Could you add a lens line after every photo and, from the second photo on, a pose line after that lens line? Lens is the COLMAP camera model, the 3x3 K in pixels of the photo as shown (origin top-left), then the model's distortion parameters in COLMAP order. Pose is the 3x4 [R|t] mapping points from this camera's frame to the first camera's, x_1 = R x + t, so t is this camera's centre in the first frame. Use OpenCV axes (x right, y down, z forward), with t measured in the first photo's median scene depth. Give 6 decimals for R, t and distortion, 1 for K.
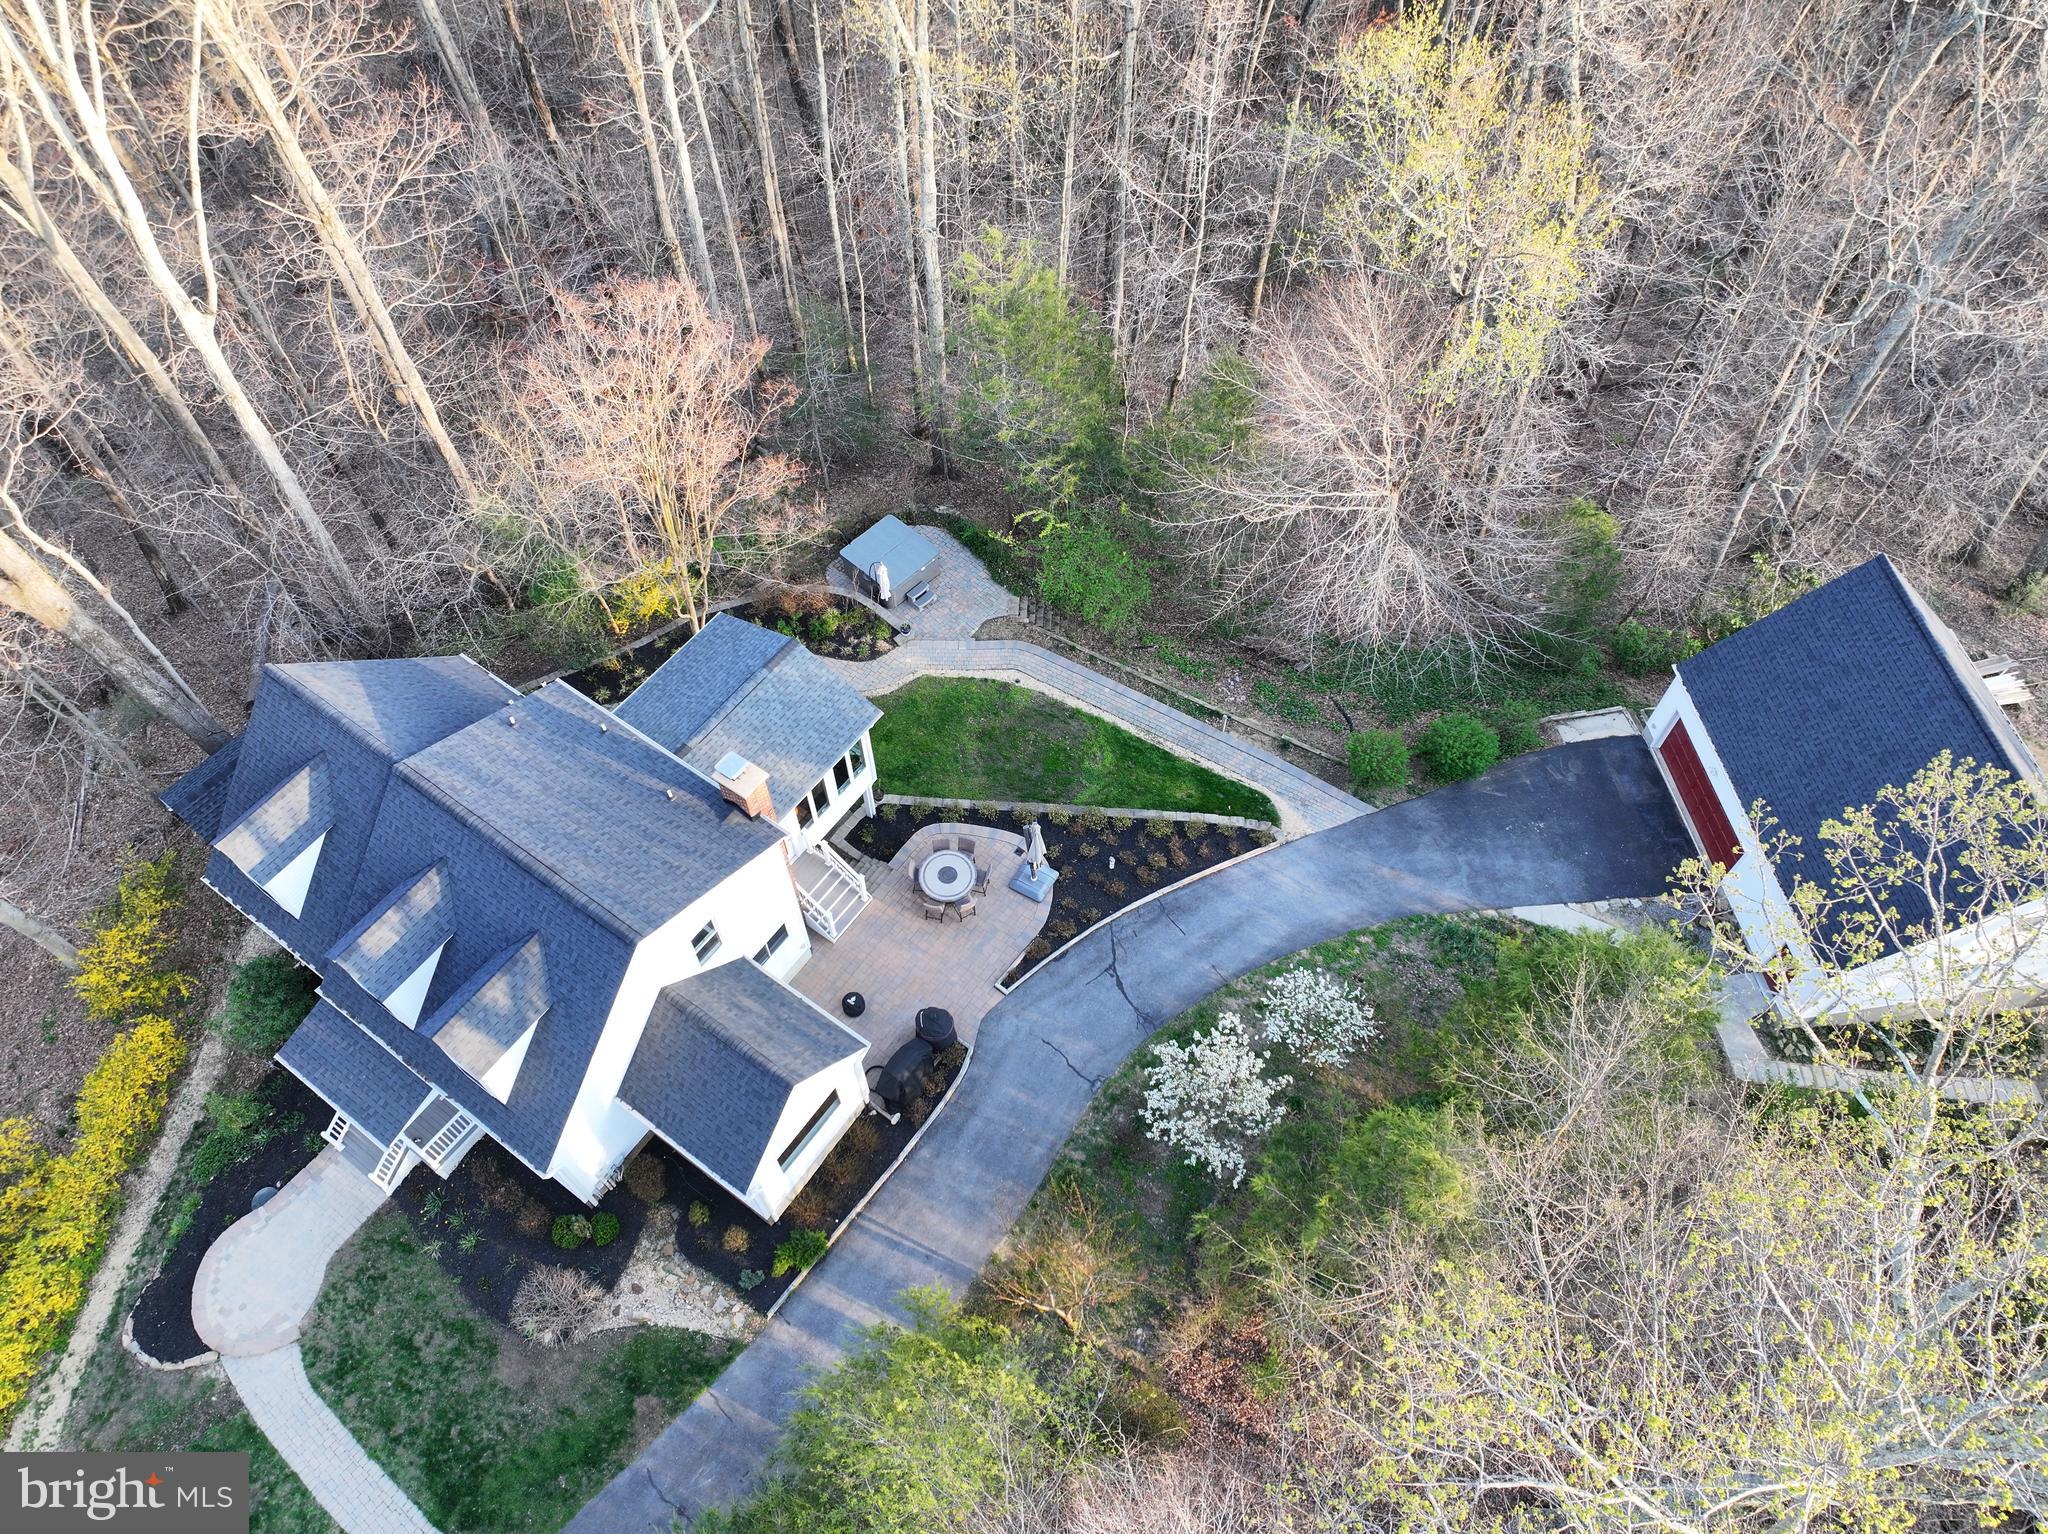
lens RADIAL K [[1429.3, 0, 1024.0], [0, 1429.3, 767.0], [0, 0, 1]] dist [0.003383, 0.005867]
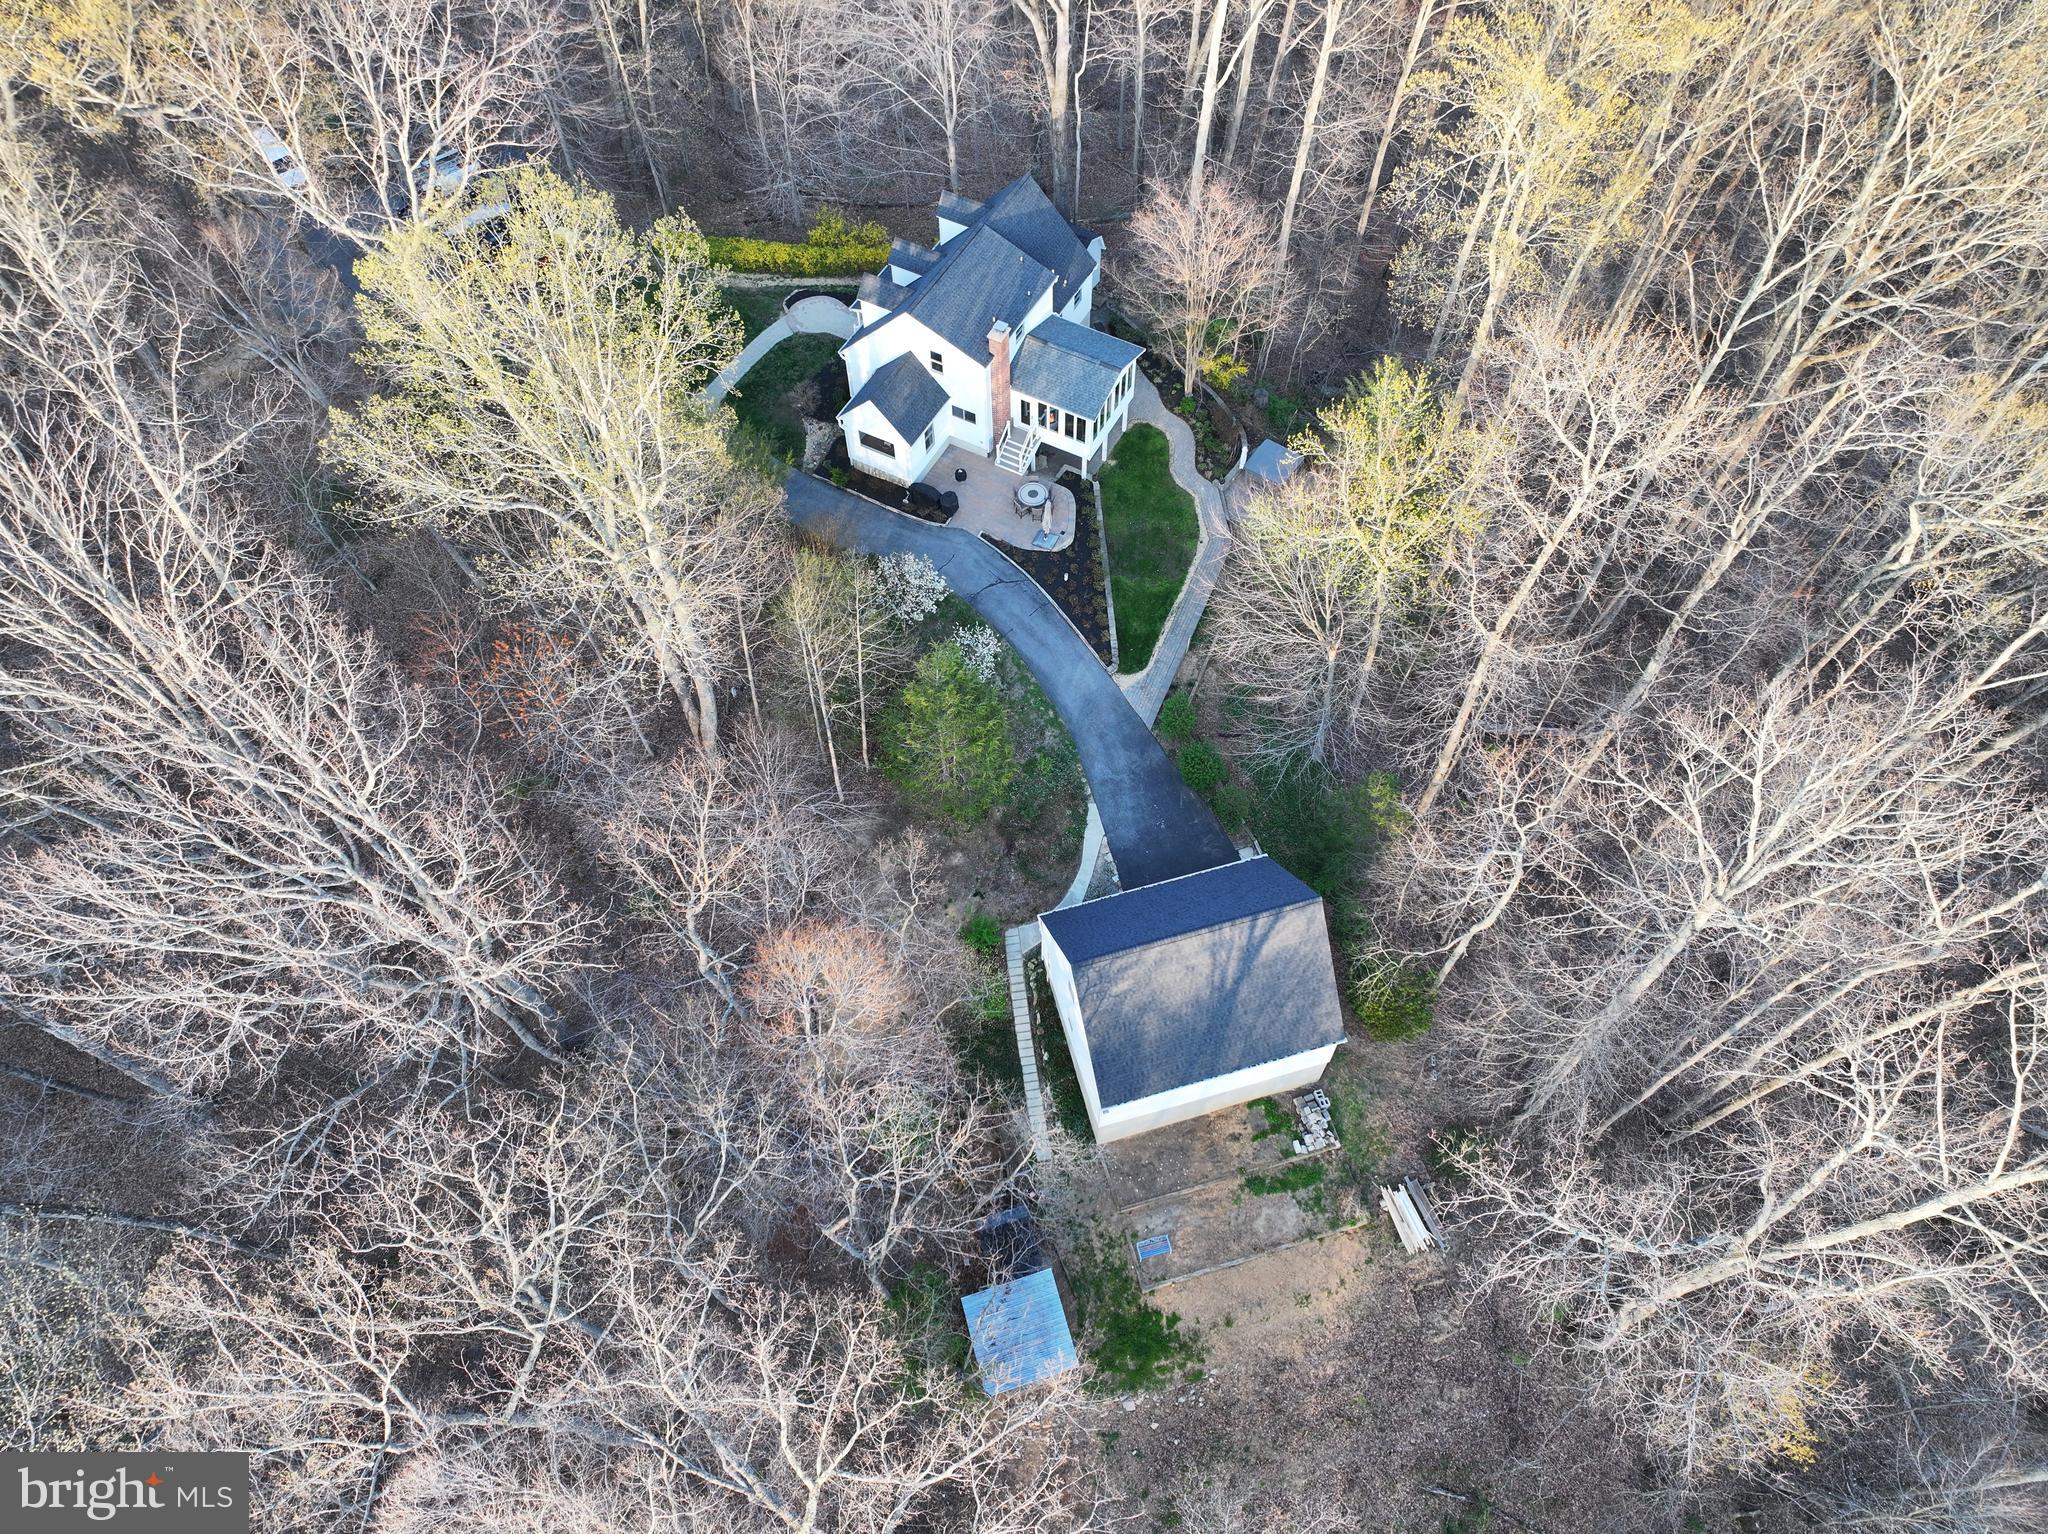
lens RADIAL K [[1423.8, 0, 1024.0], [0, 1423.8, 767.0], [0, 0, 1]] dist [-0.000874, 0.002112]
pose [[0.135606, 0.850475, -0.508235, 1.224300], [-0.838590, 0.371702, 0.398252, -0.534888], [0.527615, 0.372196, 0.763605, -0.296186]]
